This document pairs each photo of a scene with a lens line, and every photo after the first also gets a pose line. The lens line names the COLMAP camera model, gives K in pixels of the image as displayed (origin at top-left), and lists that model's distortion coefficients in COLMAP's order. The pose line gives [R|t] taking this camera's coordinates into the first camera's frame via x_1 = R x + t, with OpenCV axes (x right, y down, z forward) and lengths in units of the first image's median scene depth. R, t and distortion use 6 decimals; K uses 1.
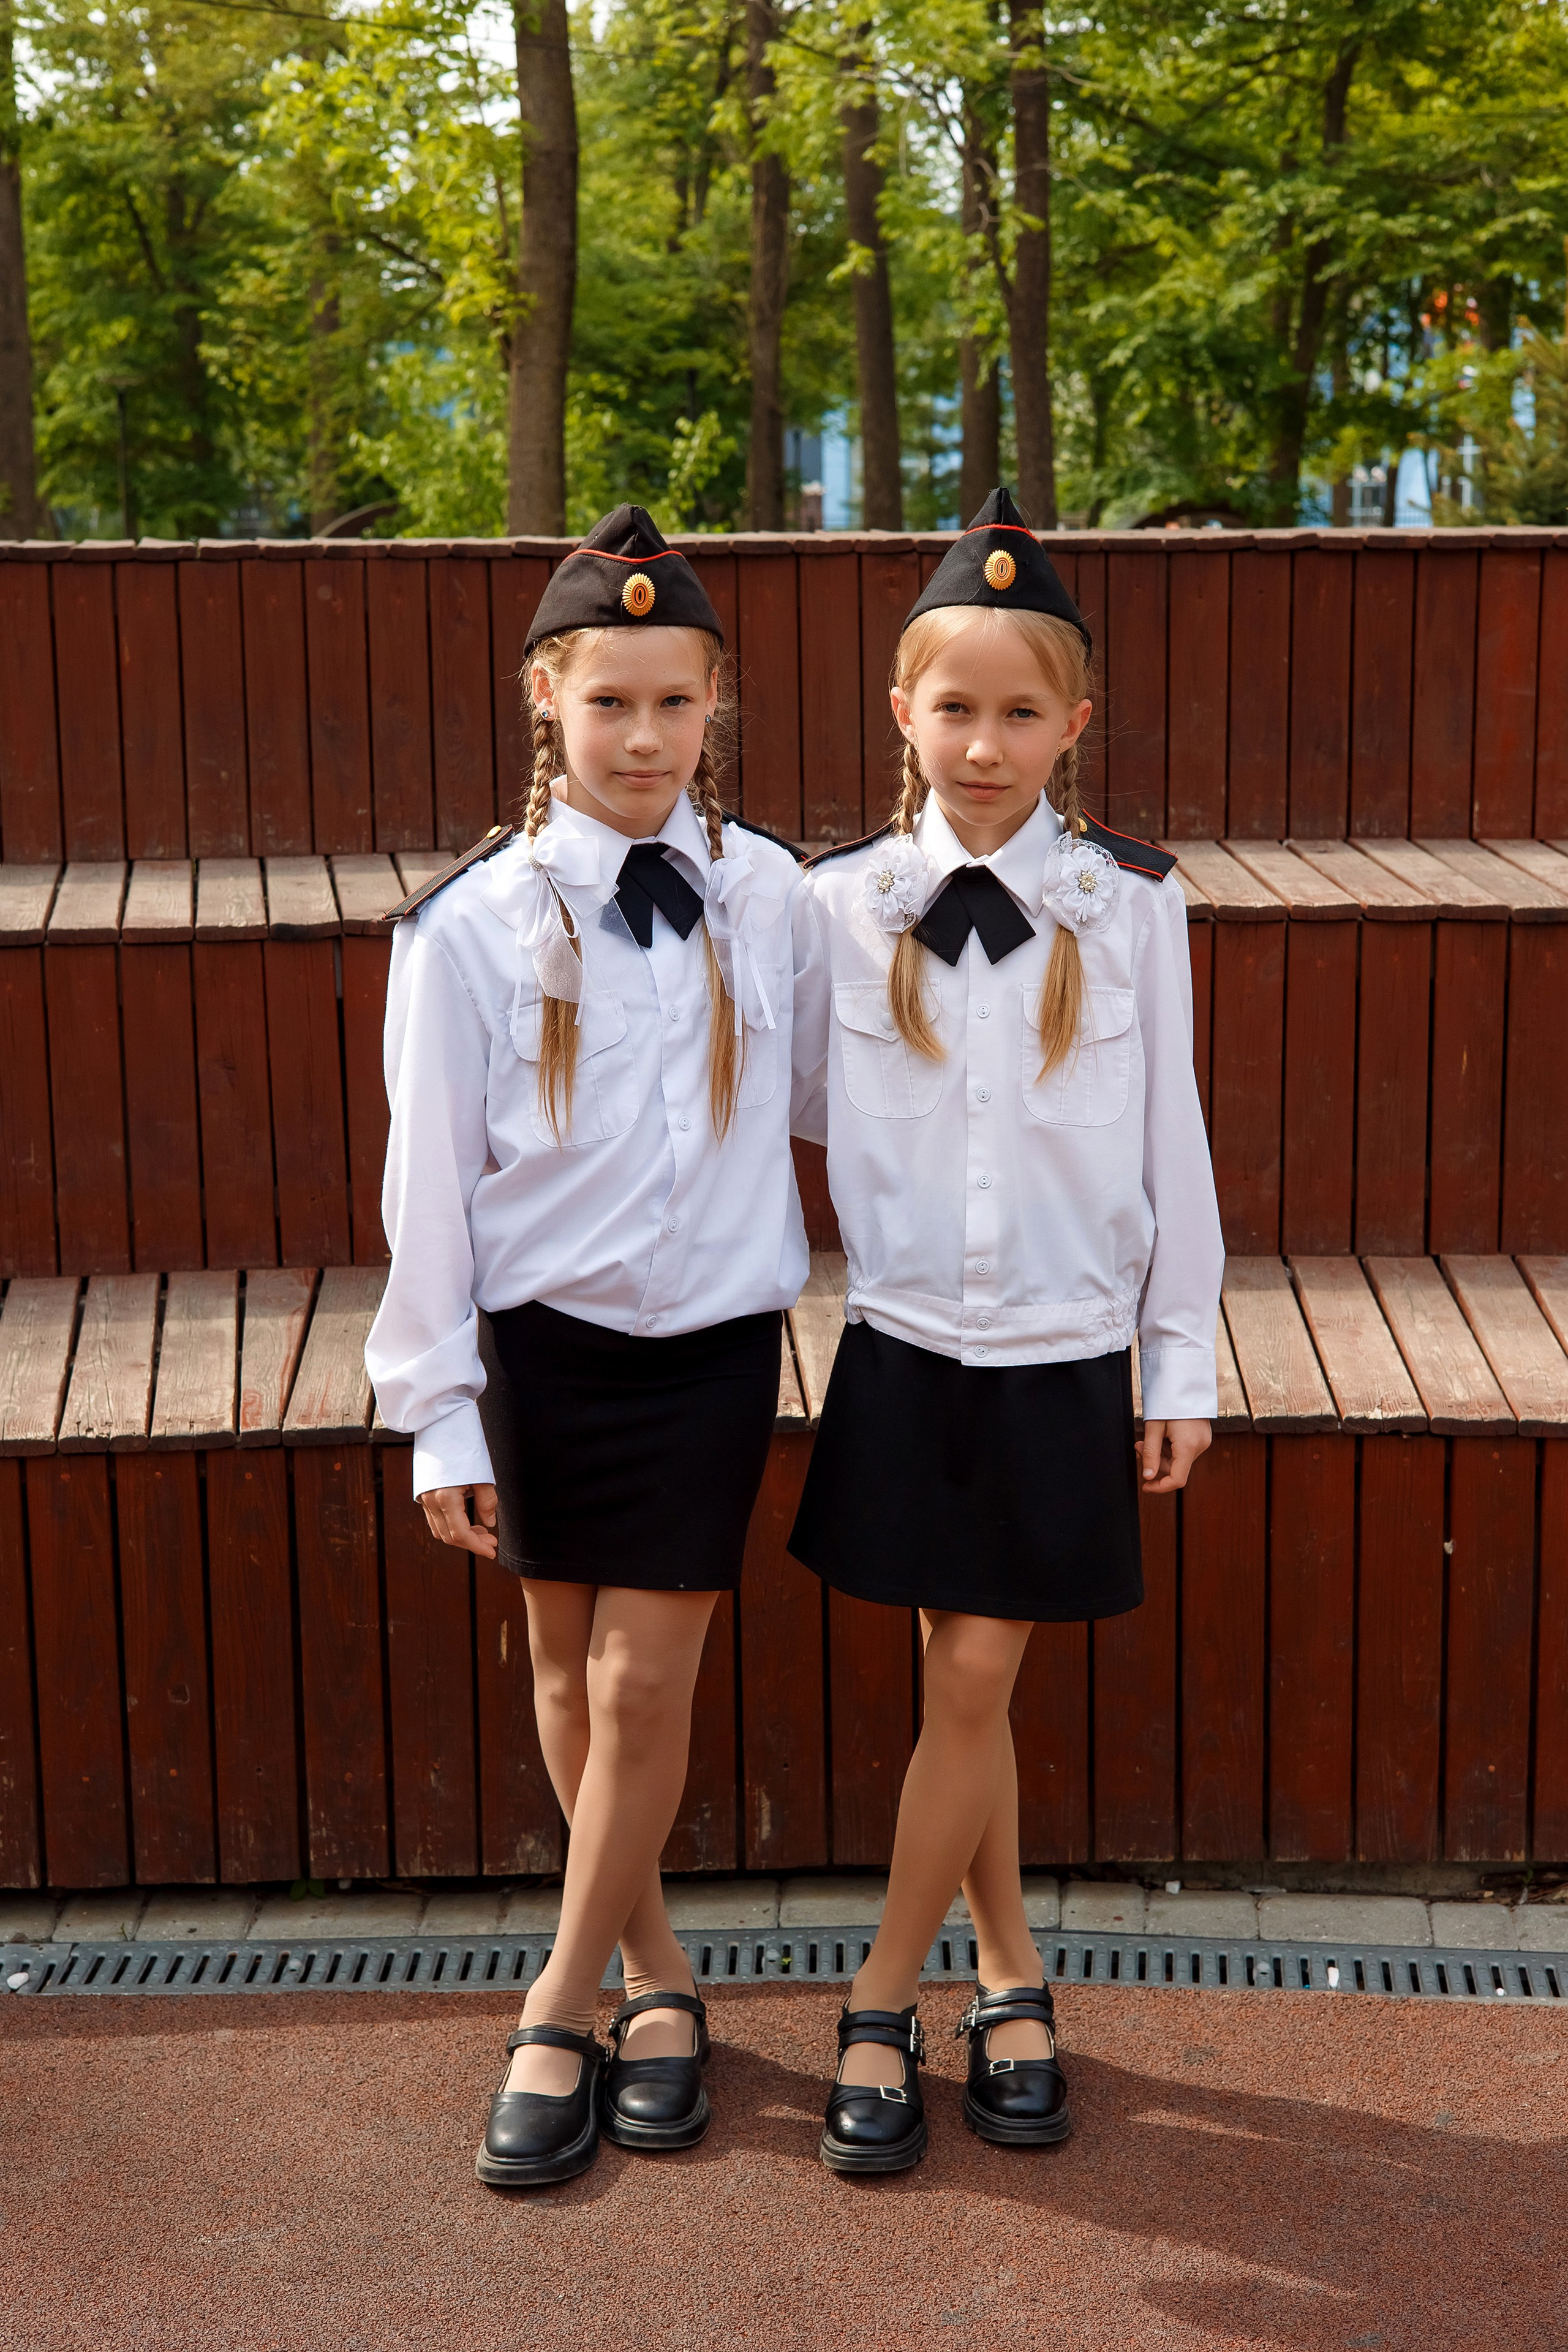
lens RADIAL K [[3438.6, 0, 784.0], [0, 3438.6, 1176.0], [0, 0, 1]] dist [0.014376, 0.027293]
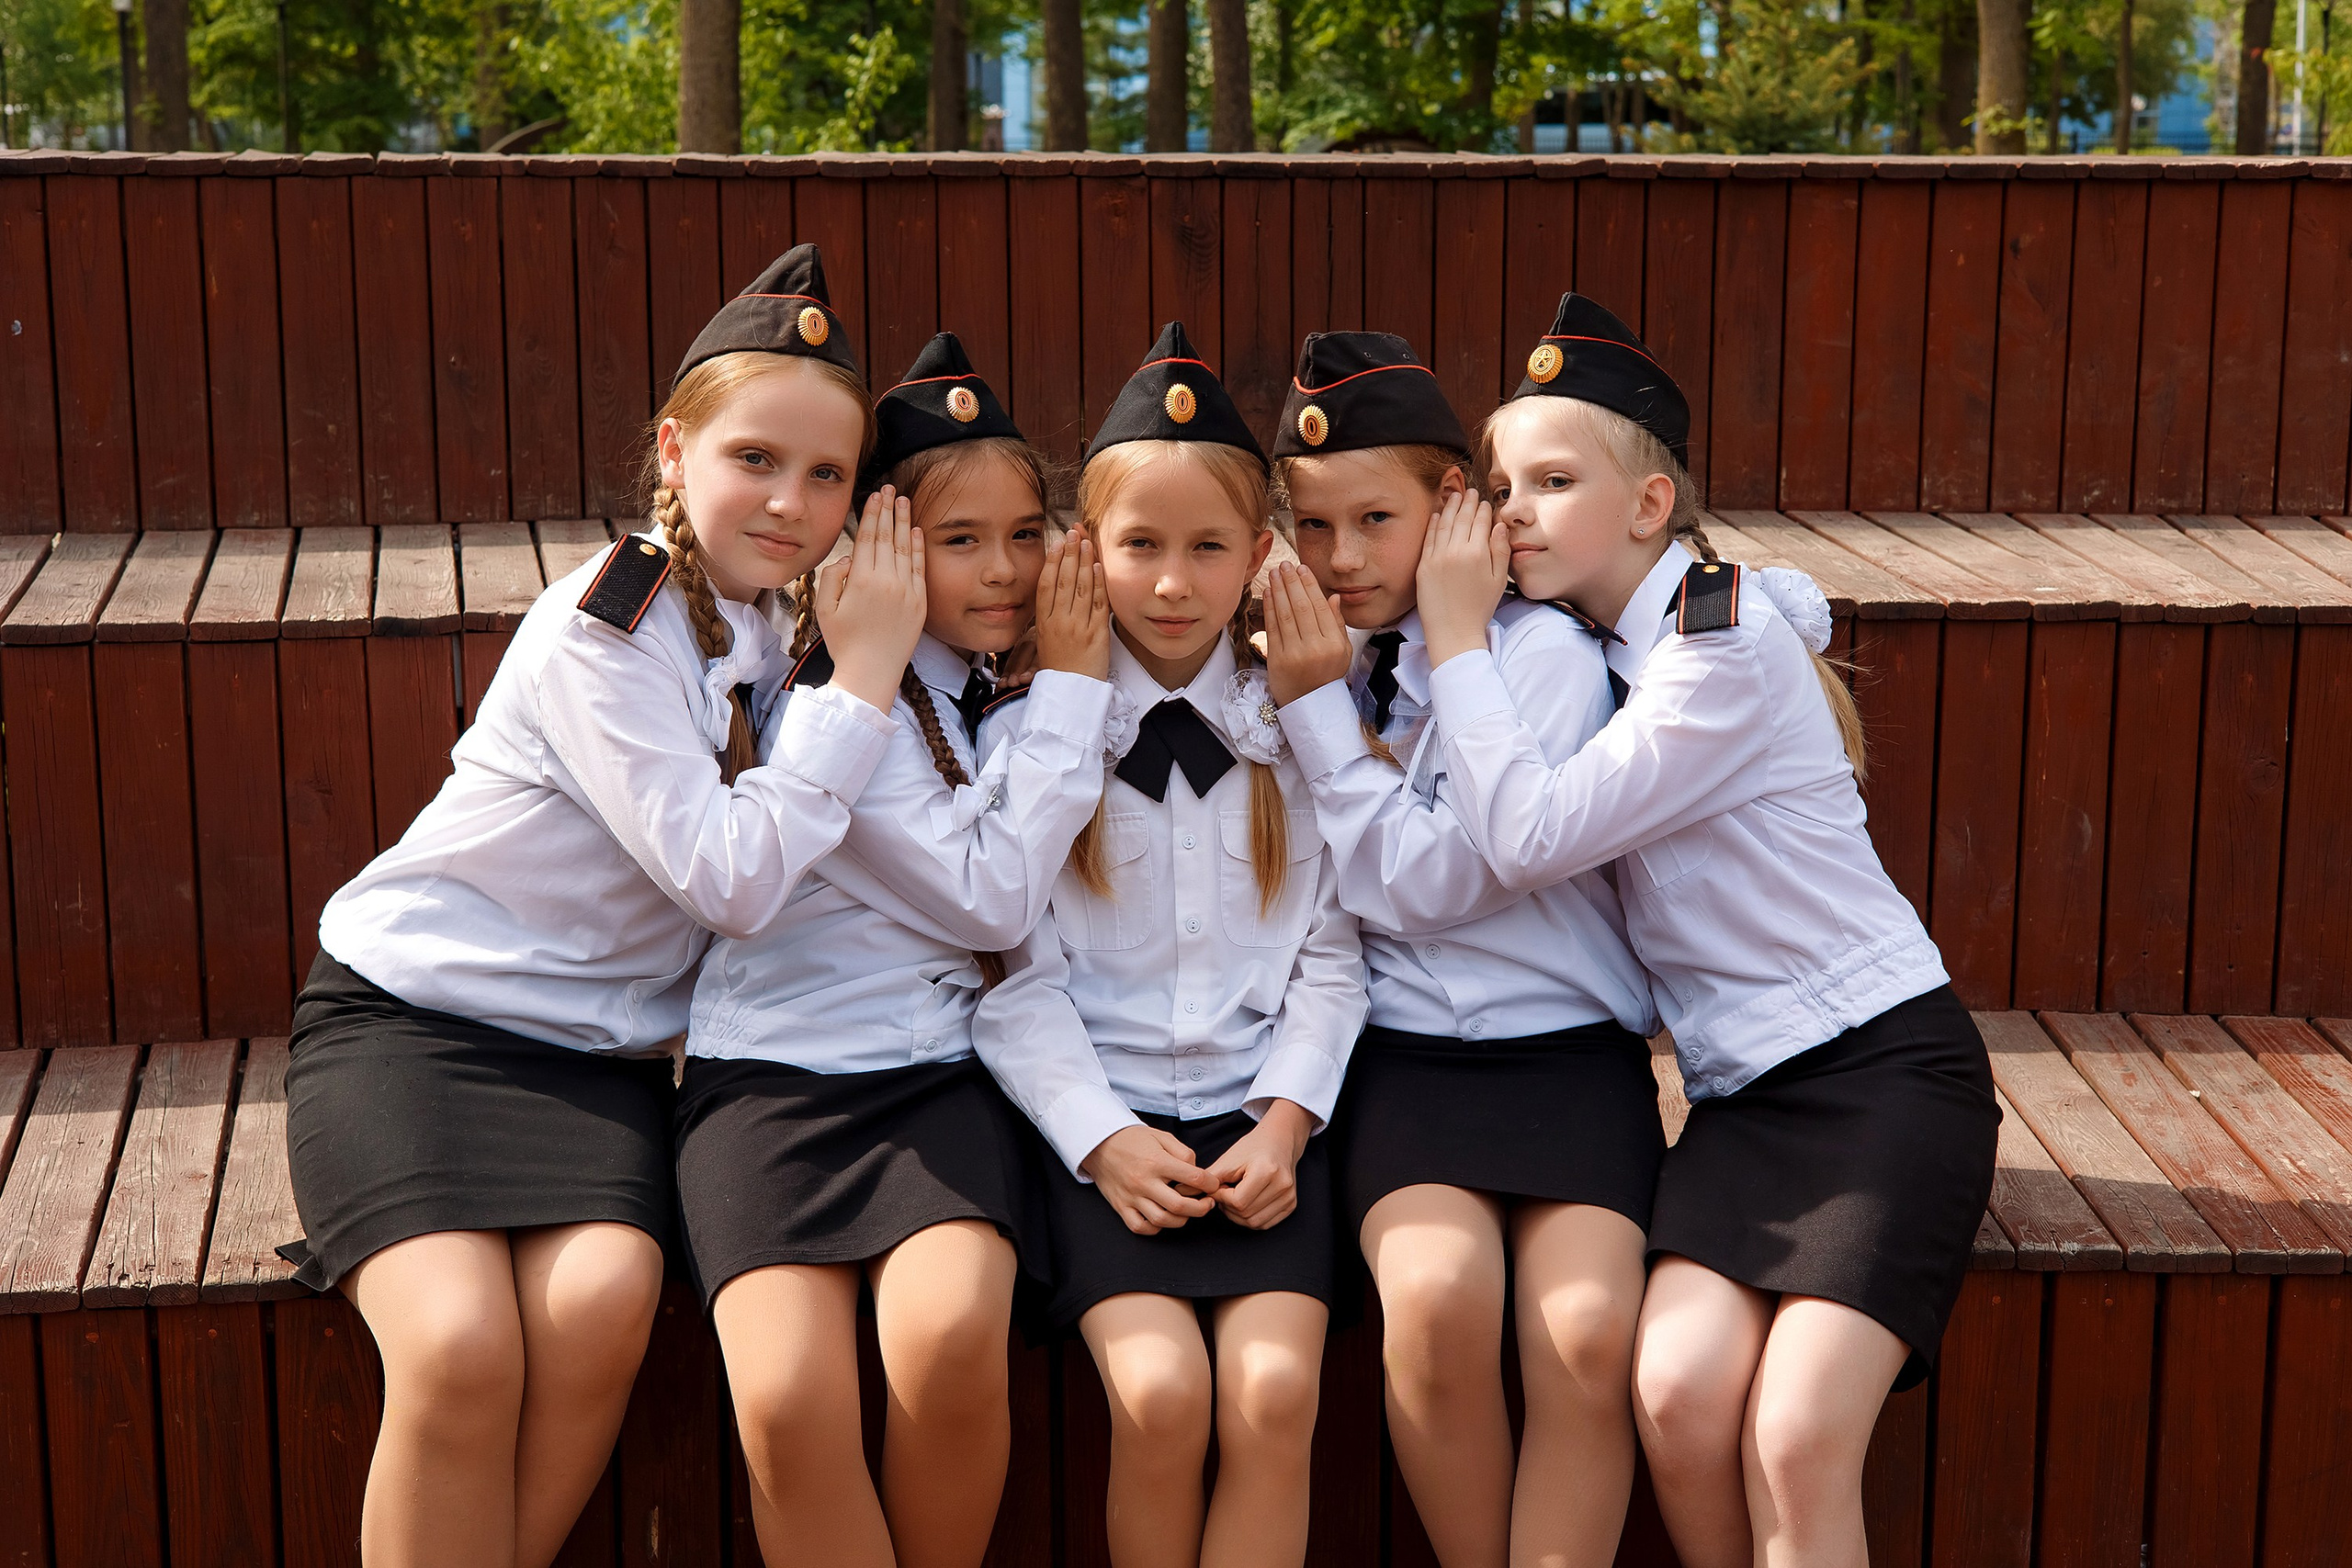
lens RADIAL K [[3346.6, 0, 1177.2], [0, 3346.6, 766.5], [0, 0, 1]] dist [0.014042, 0.025919]
pose [[0.997881, -0.000633, 0.065069, -0.004374], [0.000951, 0.999988, -0.004844, -0.015337], [-0.065065, 0.004896, 0.997869, 0.085572]]
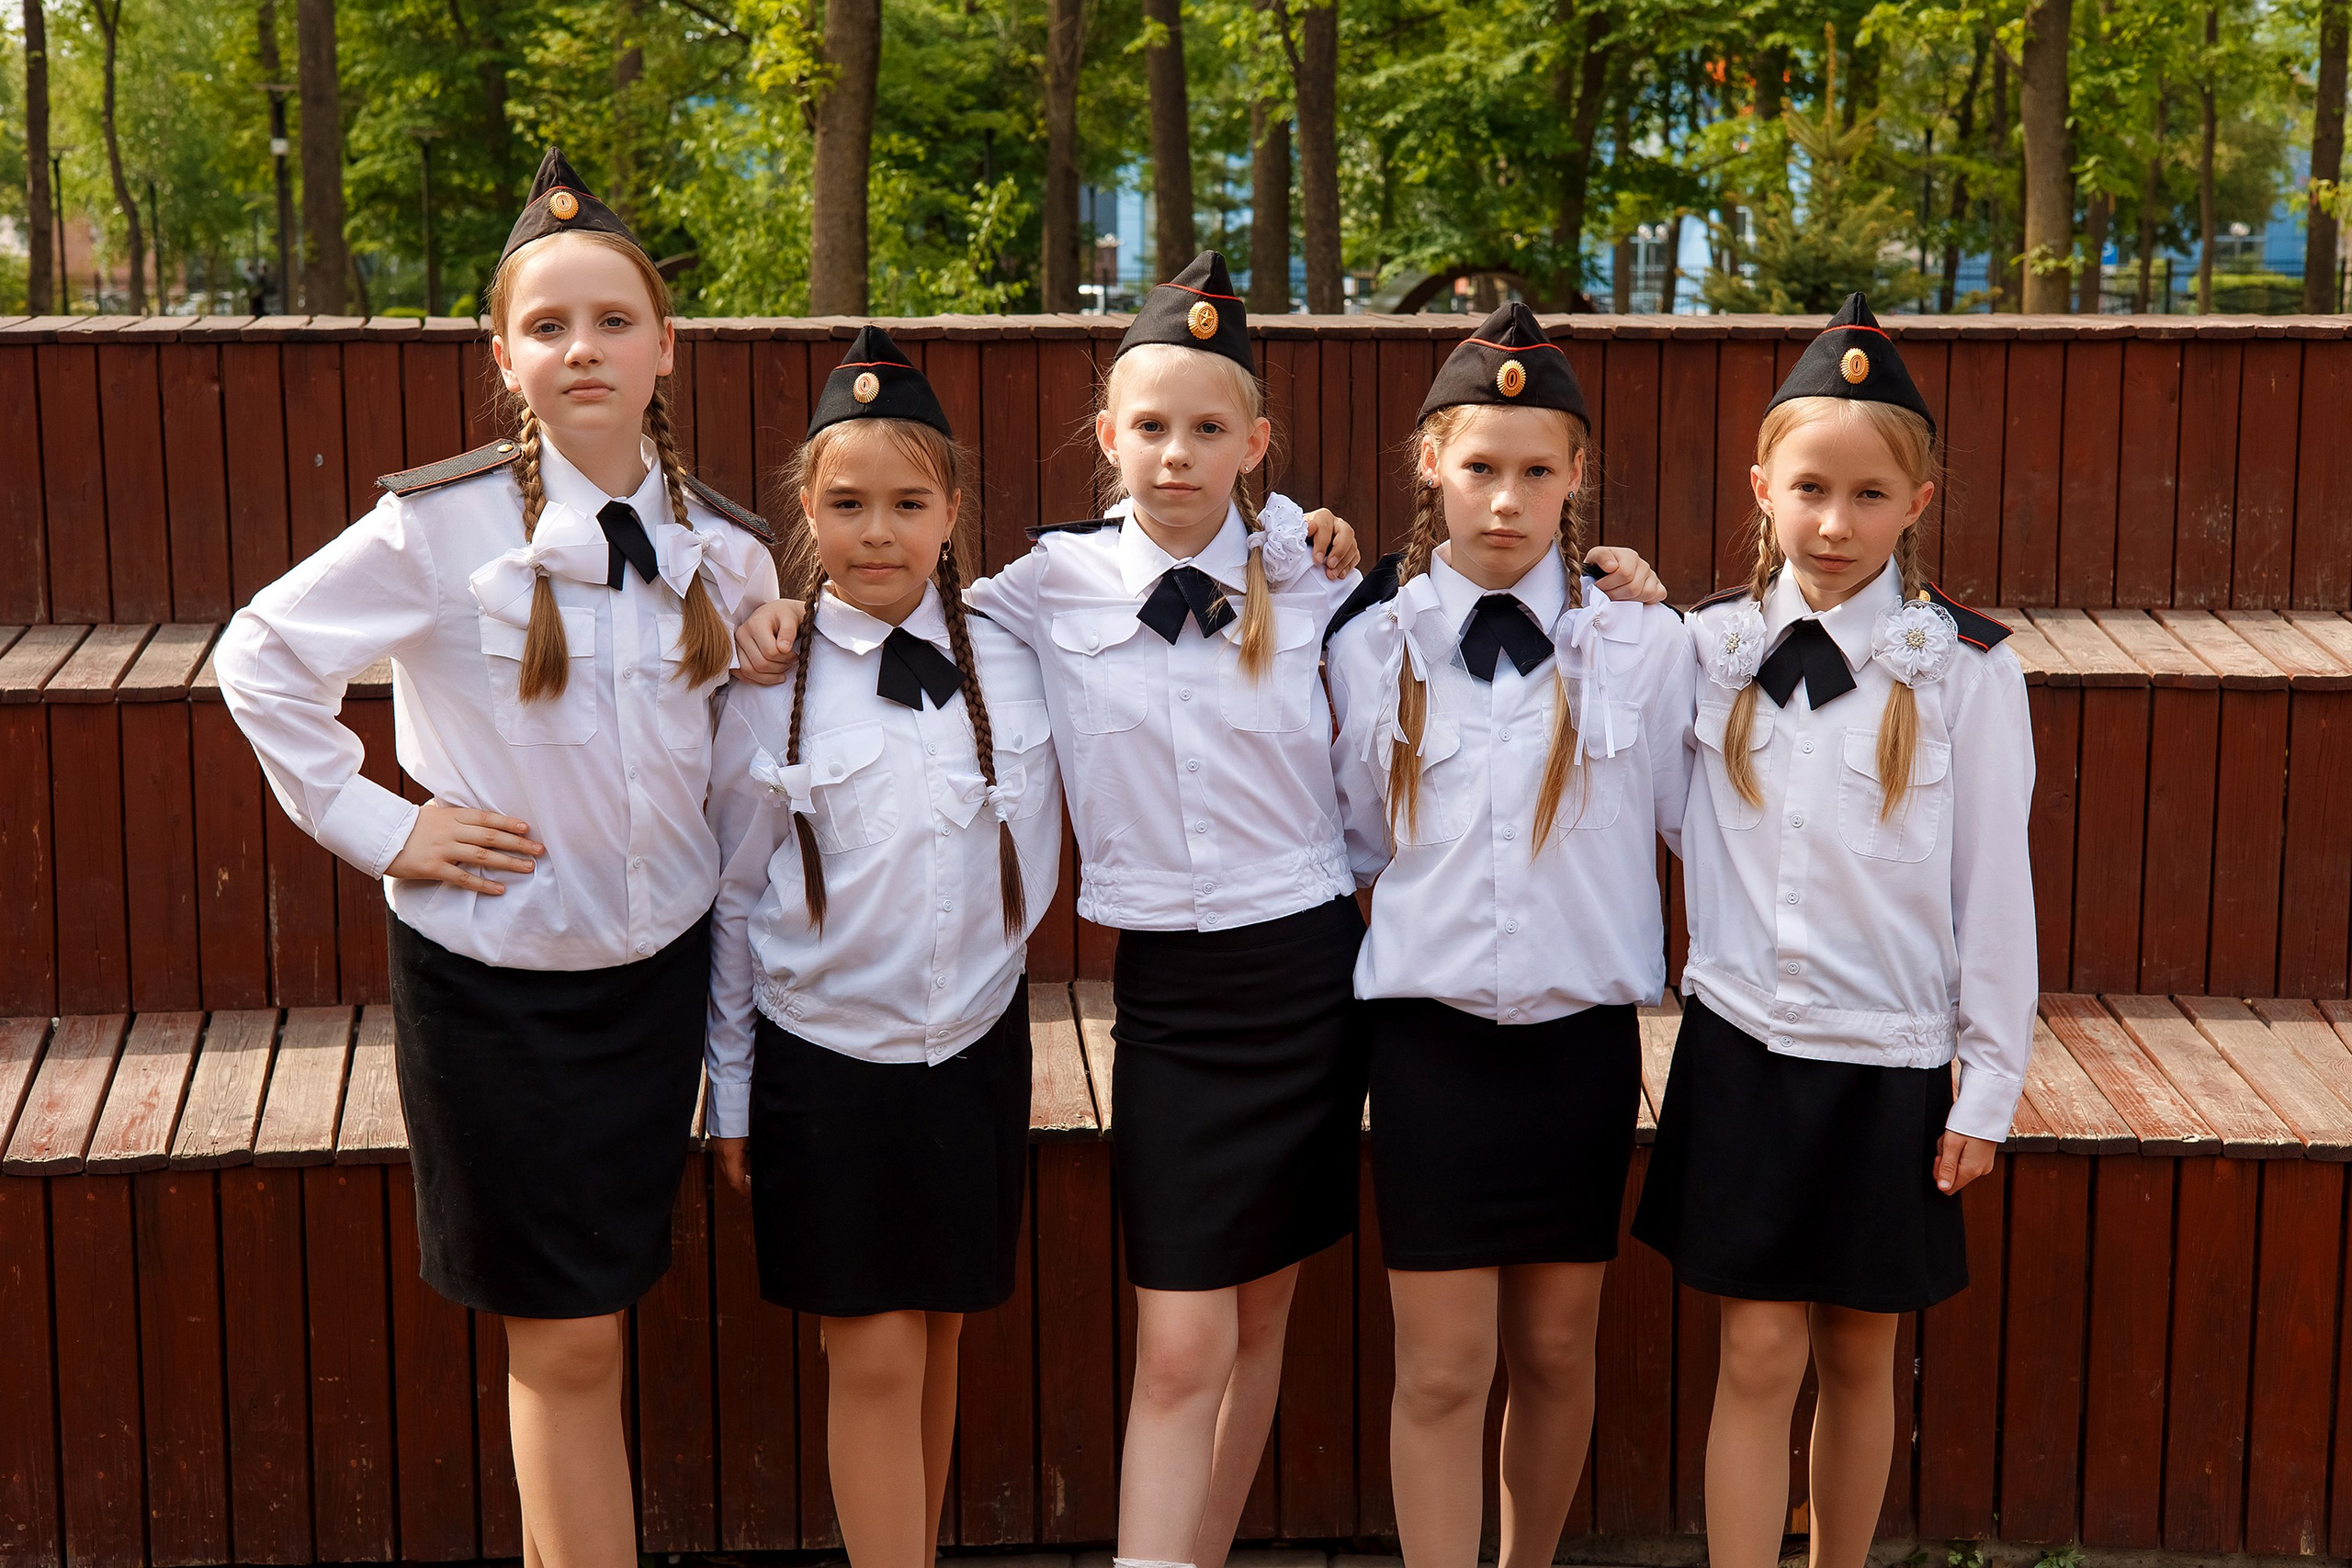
lens RADIAL K [[3472.0, 0, 1176.0], [0, 3472.0, 784.0], [0, 0, 1]] dist [0.015728, 0.015764]
pose [[0.999576, 0.004108, 0.028830, -0.000568], [-0.002973, 0.999222, -0.039323, 0.001253], [-0.028969, 0.039220, 0.998811, -0.047309]]
